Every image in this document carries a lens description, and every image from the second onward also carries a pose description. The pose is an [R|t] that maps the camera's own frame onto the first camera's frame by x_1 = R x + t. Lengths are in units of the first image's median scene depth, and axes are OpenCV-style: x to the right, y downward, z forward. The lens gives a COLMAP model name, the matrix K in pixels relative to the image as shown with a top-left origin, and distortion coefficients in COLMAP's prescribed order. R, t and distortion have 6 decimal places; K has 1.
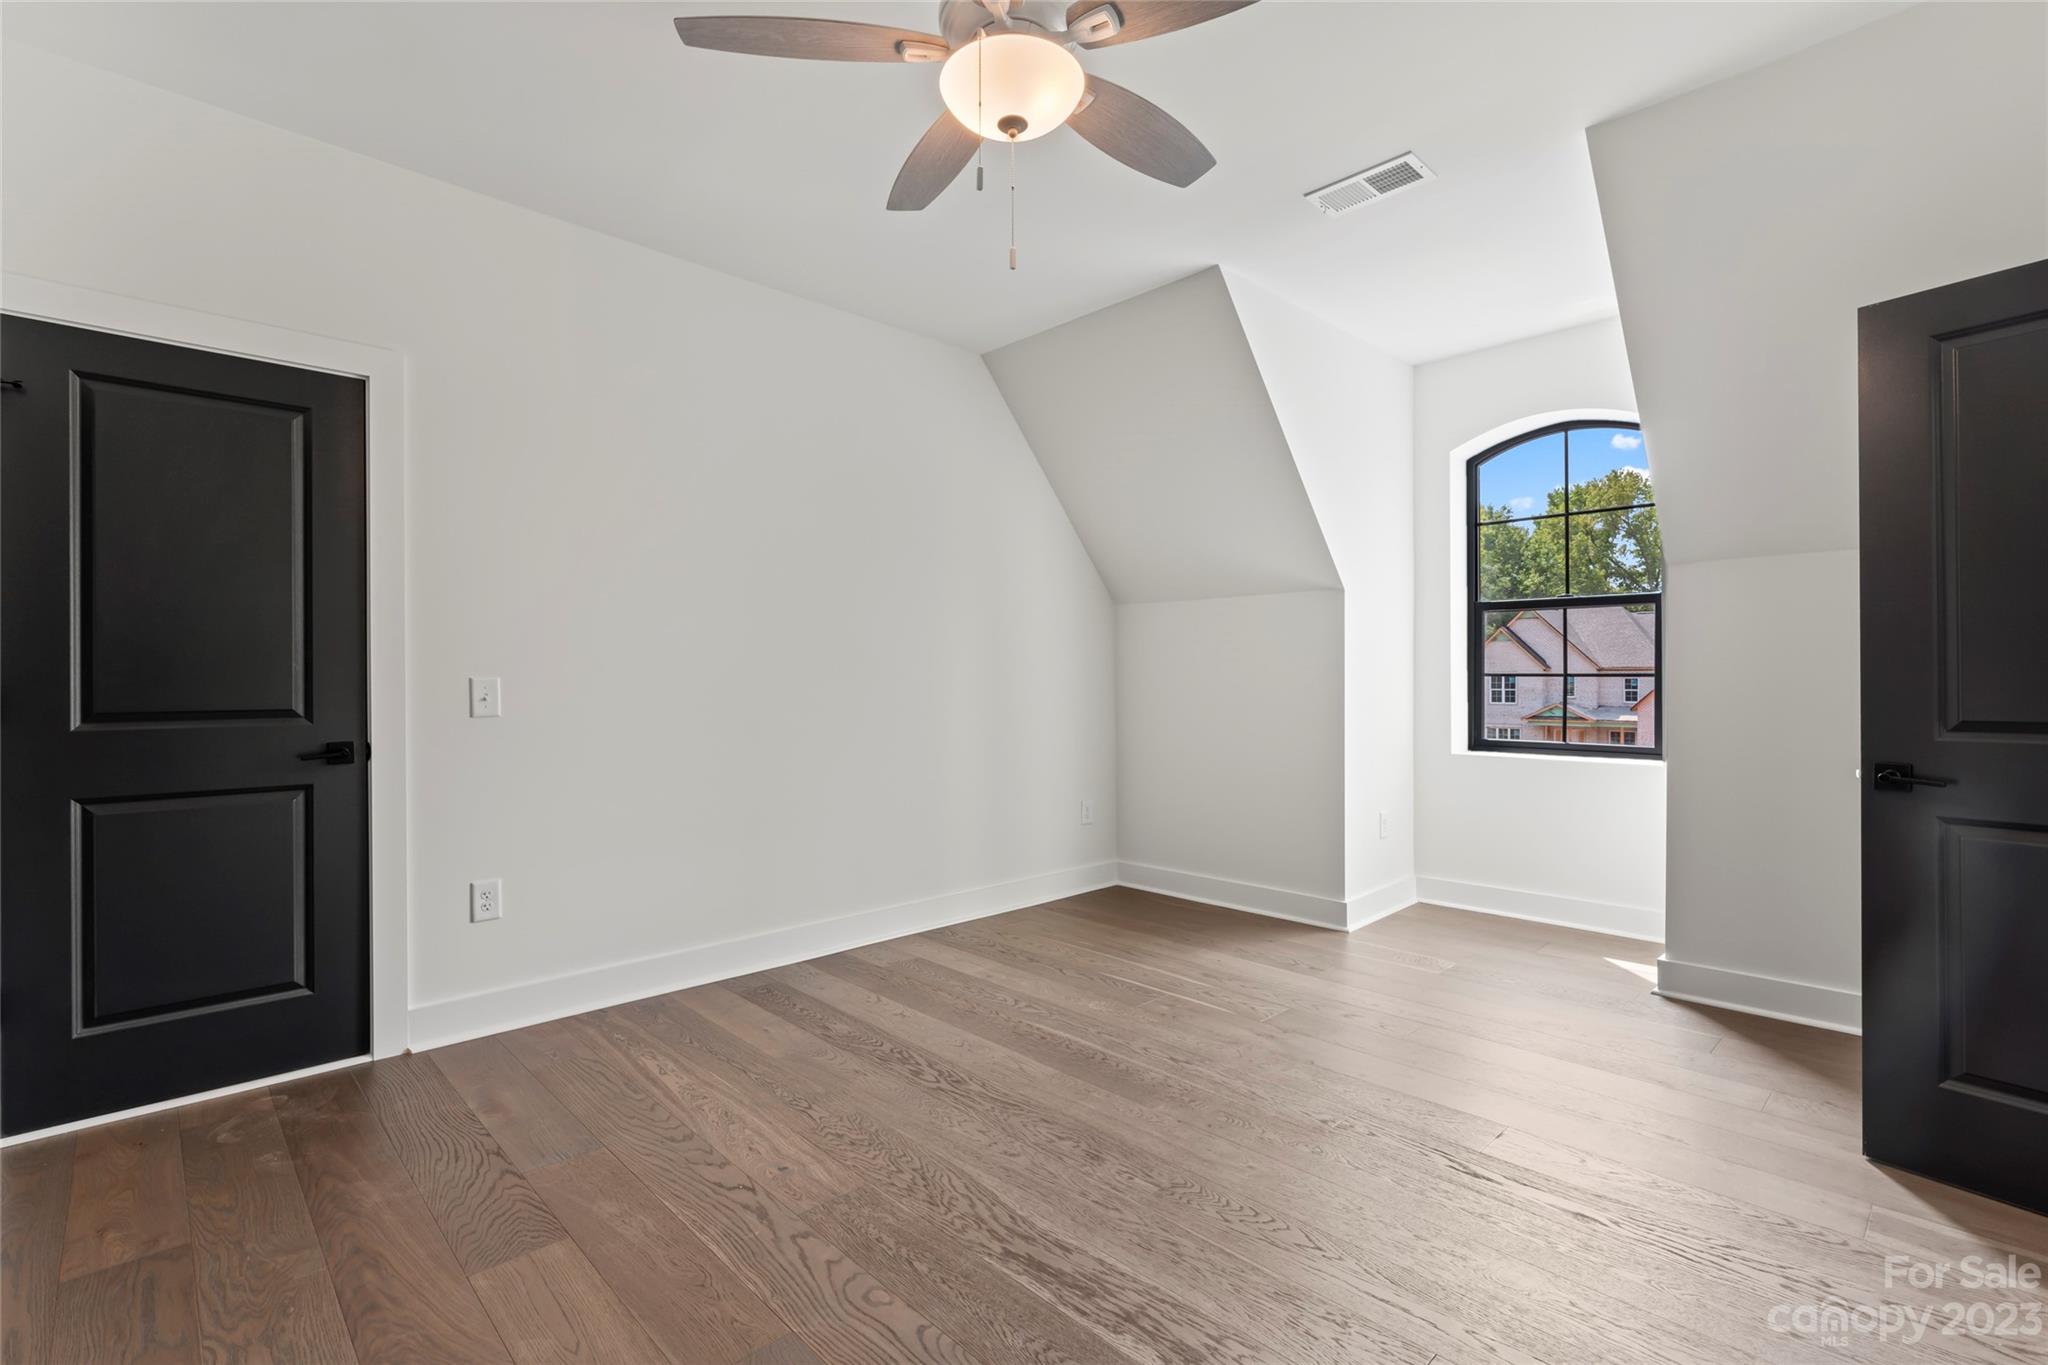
lens RADIAL K [[926.9, 0, 1019.8], [0, 926.9, 679.2], [0, 0, 1]] dist [-0.002315, 0.000191]
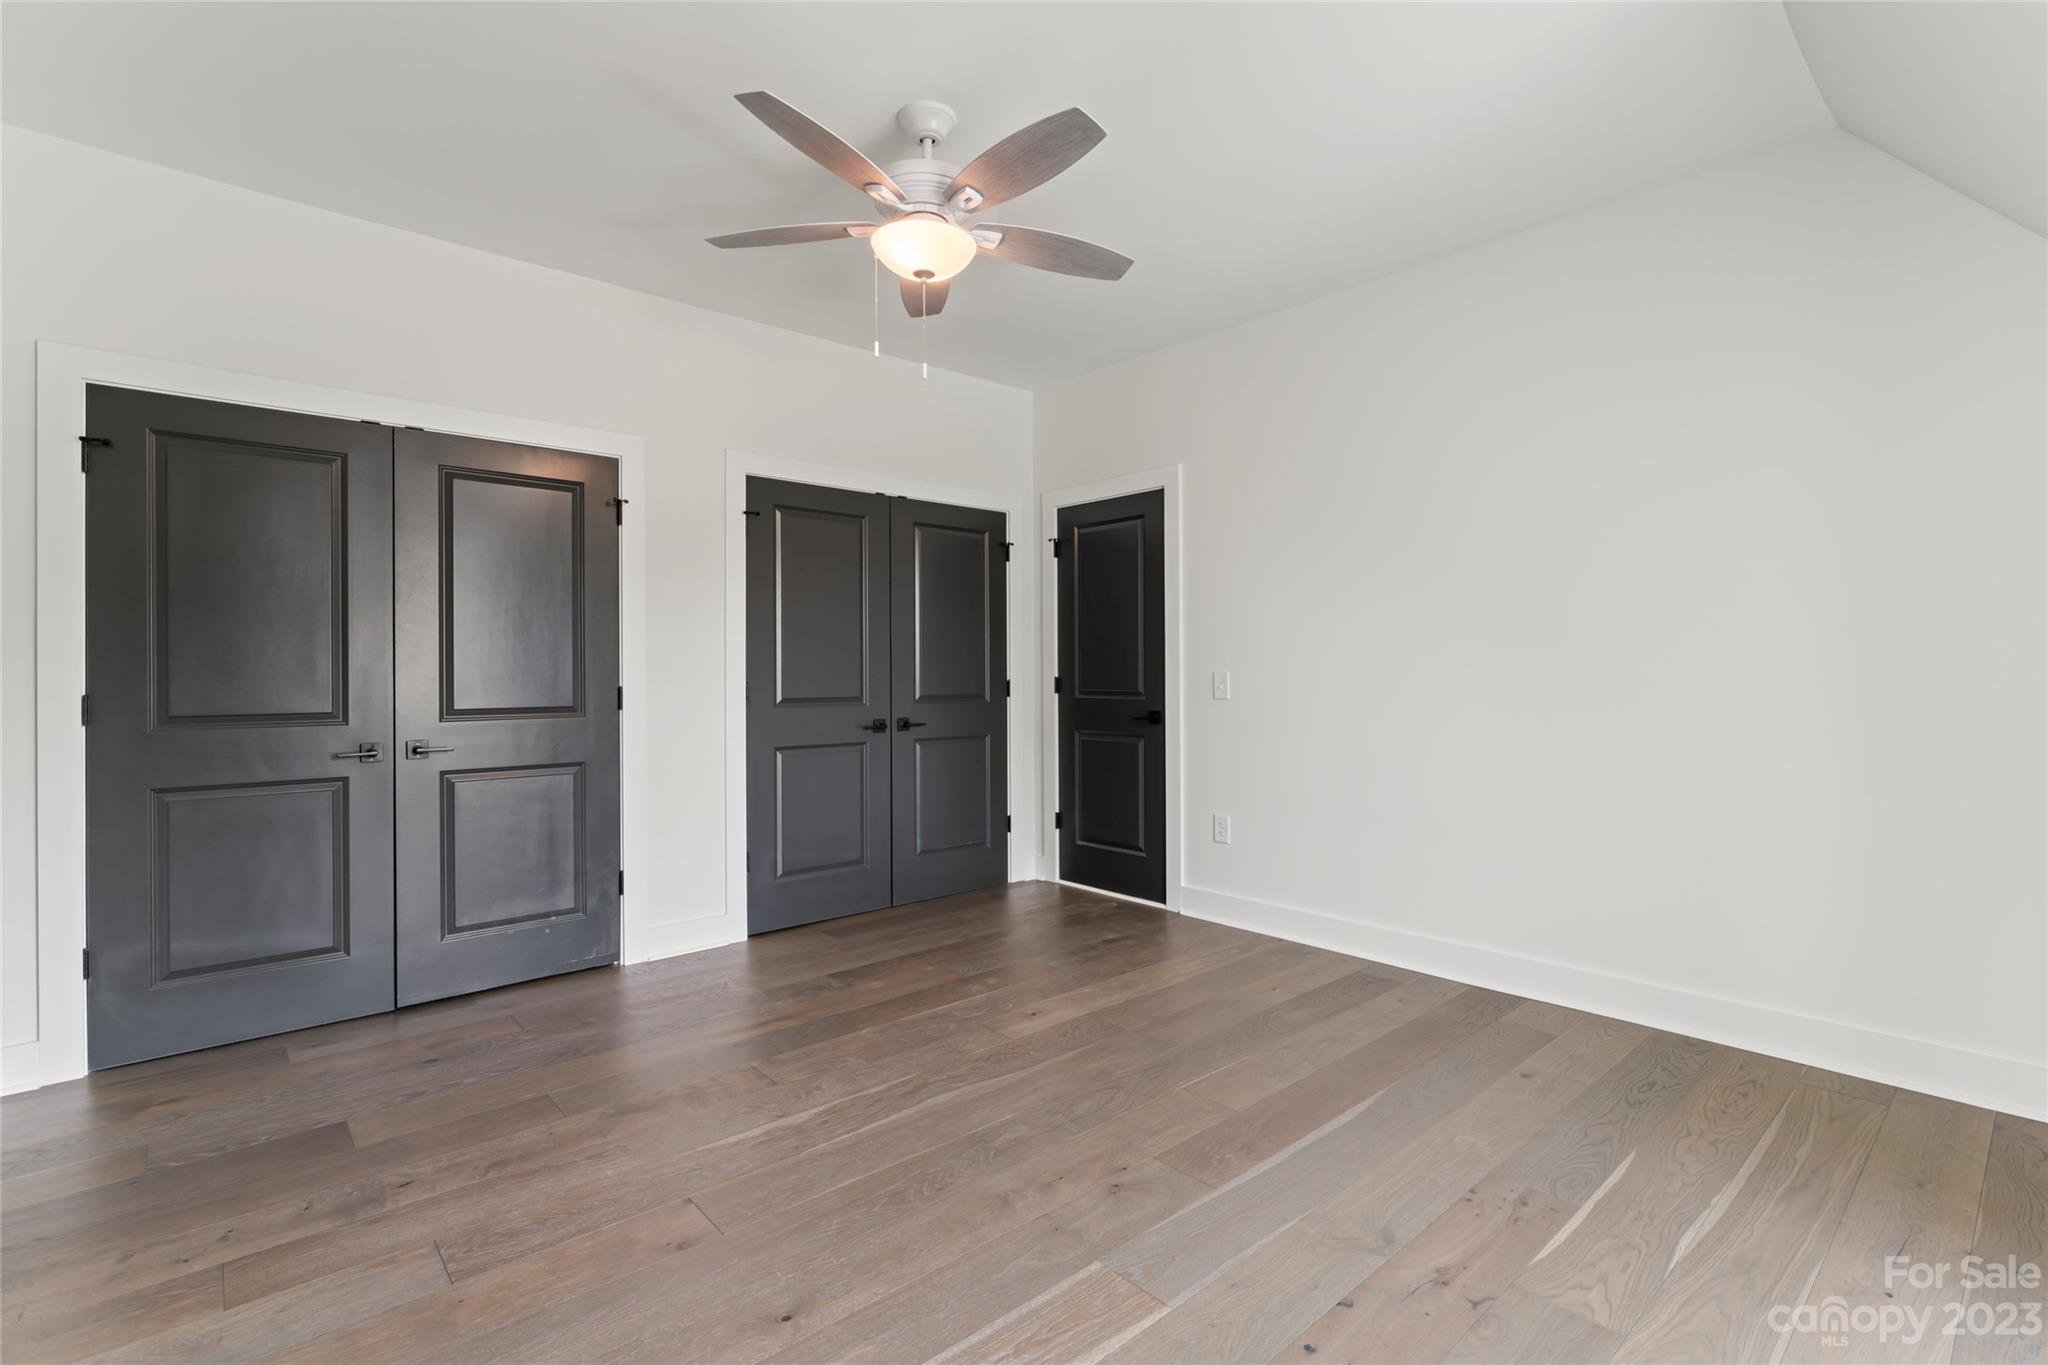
lens RADIAL K [[926.9, 0, 1022.2], [0, 926.9, 676.0], [0, 0, 1]] dist [-0.002315, 0.000191]
pose [[-0.036581, 0.003583, -0.999324, 0.964278], [0.001276, 0.999993, 0.003539, -0.000539], [0.999330, -0.001146, -0.036585, 0.846160]]
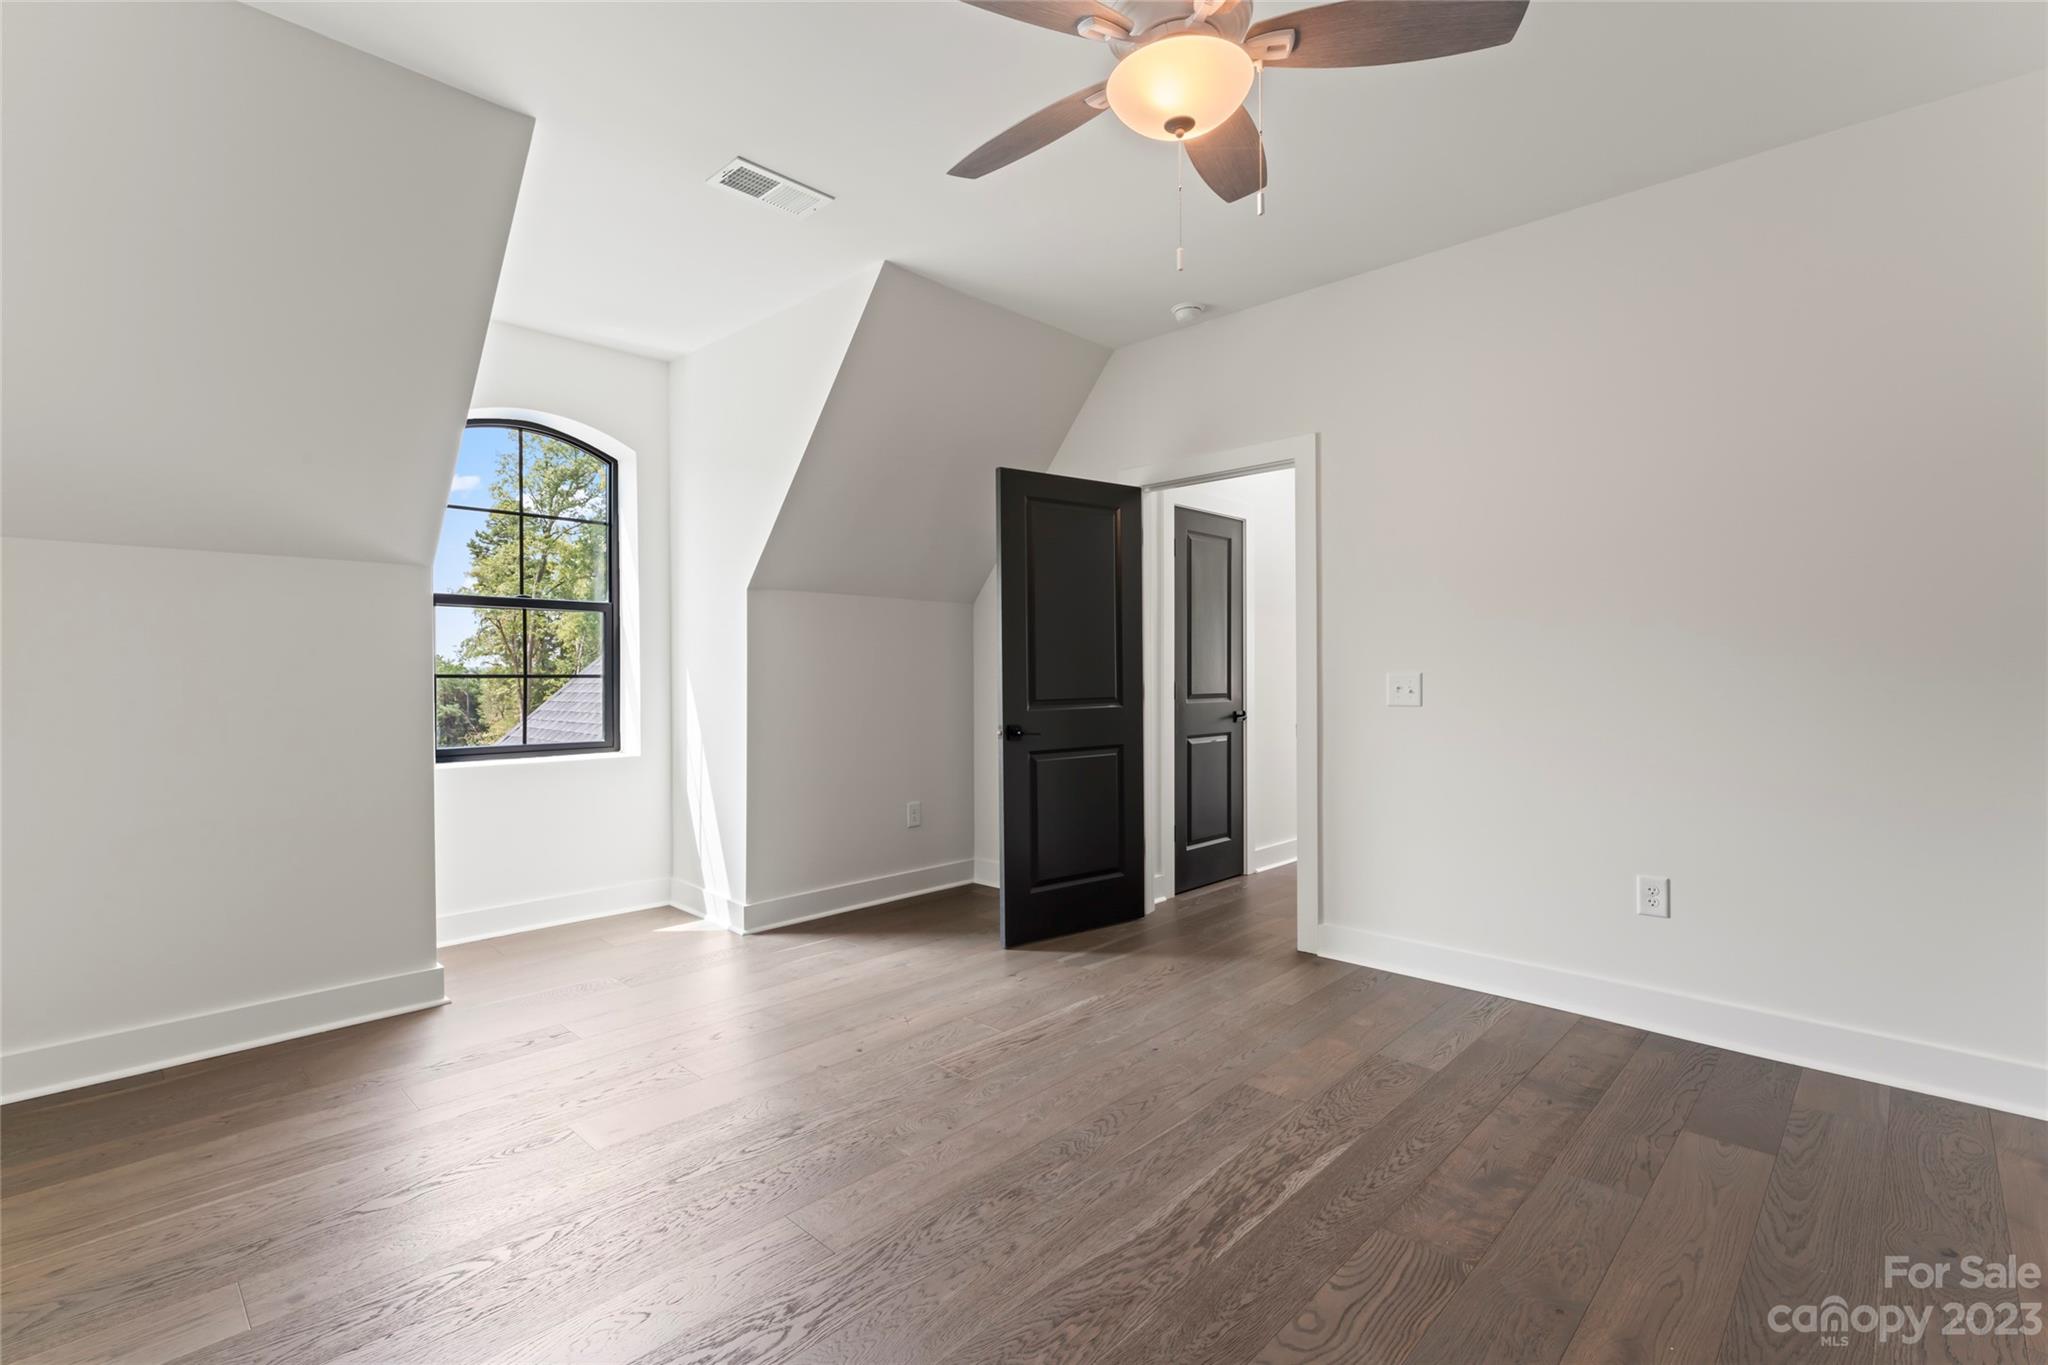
lens RADIAL K [[926.9, 0, 1019.3], [0, 926.9, 677.1], [0, 0, 1]] dist [-0.002315, 0.000191]
pose [[-0.031691, -0.001477, 0.999497, -0.709358], [0.005416, 0.999984, 0.001649, -0.004381], [-0.999483, 0.005465, -0.031682, 0.852523]]
